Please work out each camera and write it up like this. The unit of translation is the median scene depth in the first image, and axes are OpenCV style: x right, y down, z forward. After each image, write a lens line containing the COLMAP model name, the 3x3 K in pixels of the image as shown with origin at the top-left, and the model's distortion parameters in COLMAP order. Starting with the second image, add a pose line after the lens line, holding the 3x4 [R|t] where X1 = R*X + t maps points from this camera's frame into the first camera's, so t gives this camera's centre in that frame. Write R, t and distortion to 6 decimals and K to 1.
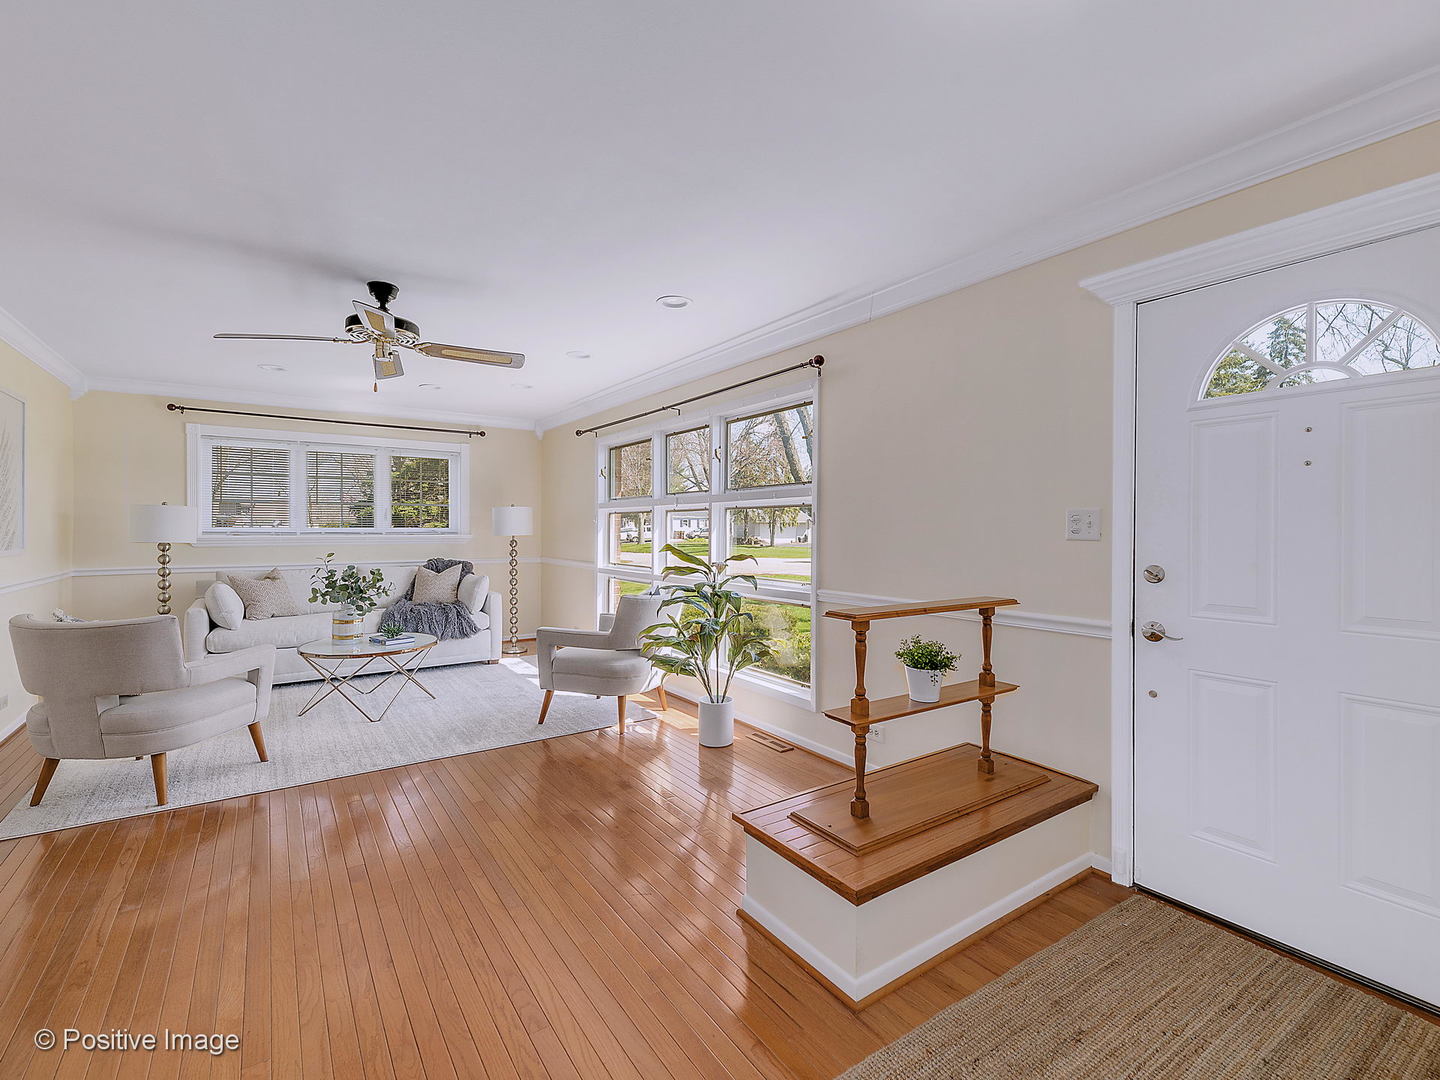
lens RADIAL K [[653.5, 0, 718.4], [0, 653.5, 533.5], [0, 0, 1]] dist [0.016712, -0.000856]
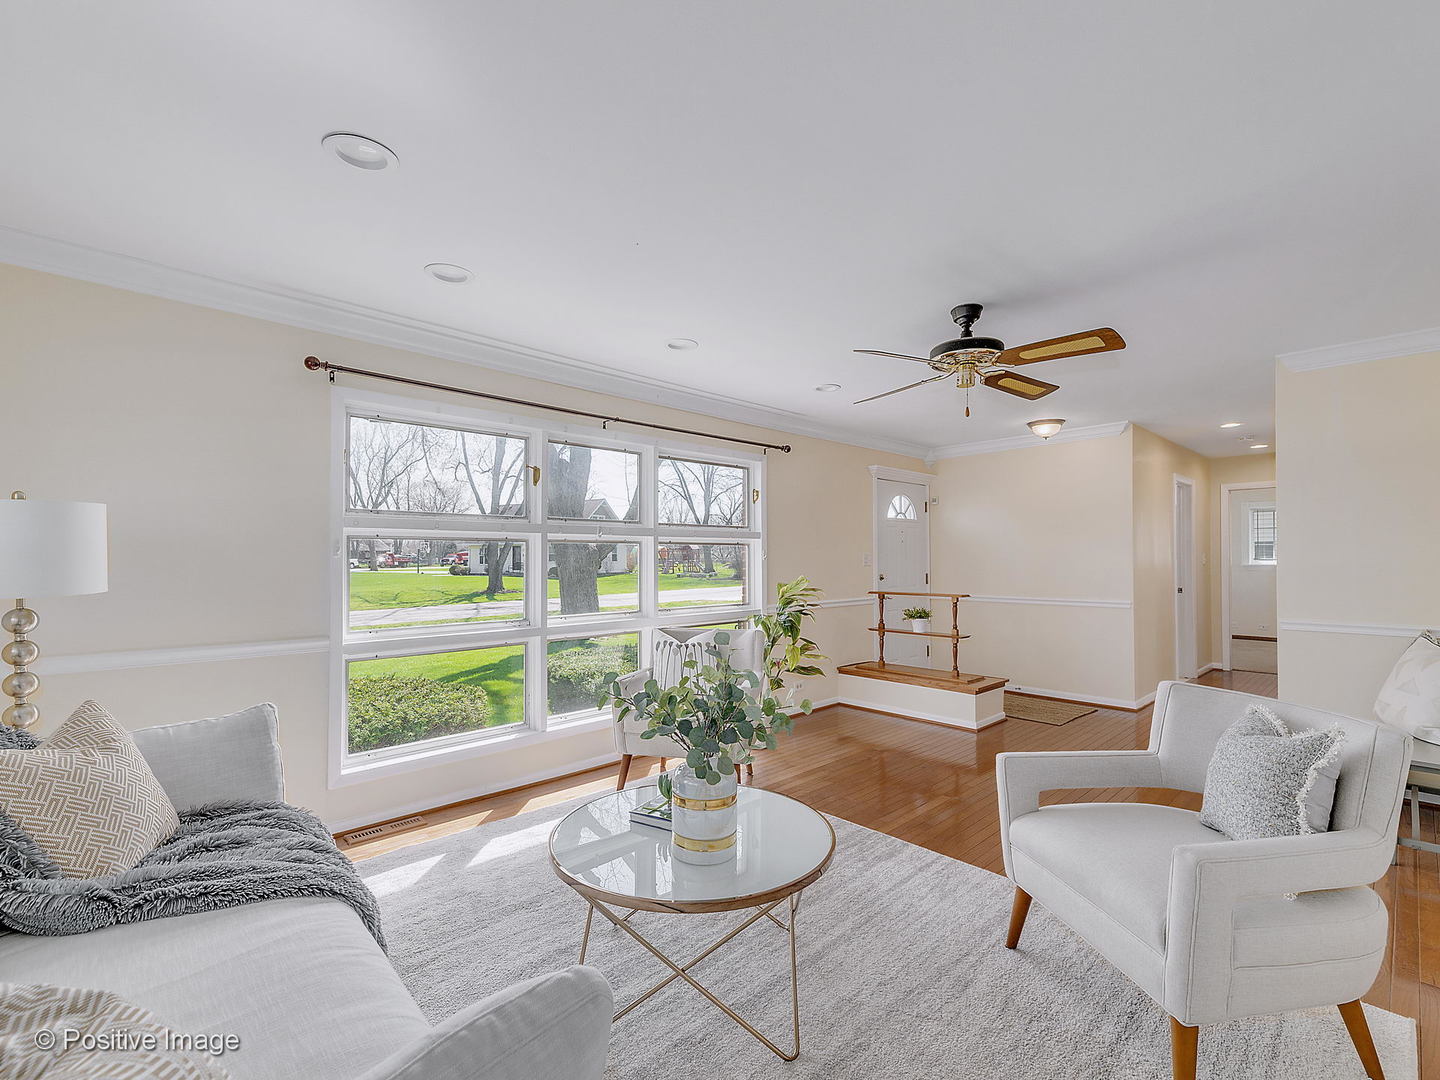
lens RADIAL K [[642.7, 0, 717.0], [0, 642.7, 547.0], [0, 0, 1]] dist [0.020256, -0.000848]
pose [[-0.152587, 0.014797, 0.988179, -0.910481], [0.008066, 0.999873, -0.013726, -0.015706], [-0.988257, 0.005876, -0.152687, 0.994996]]
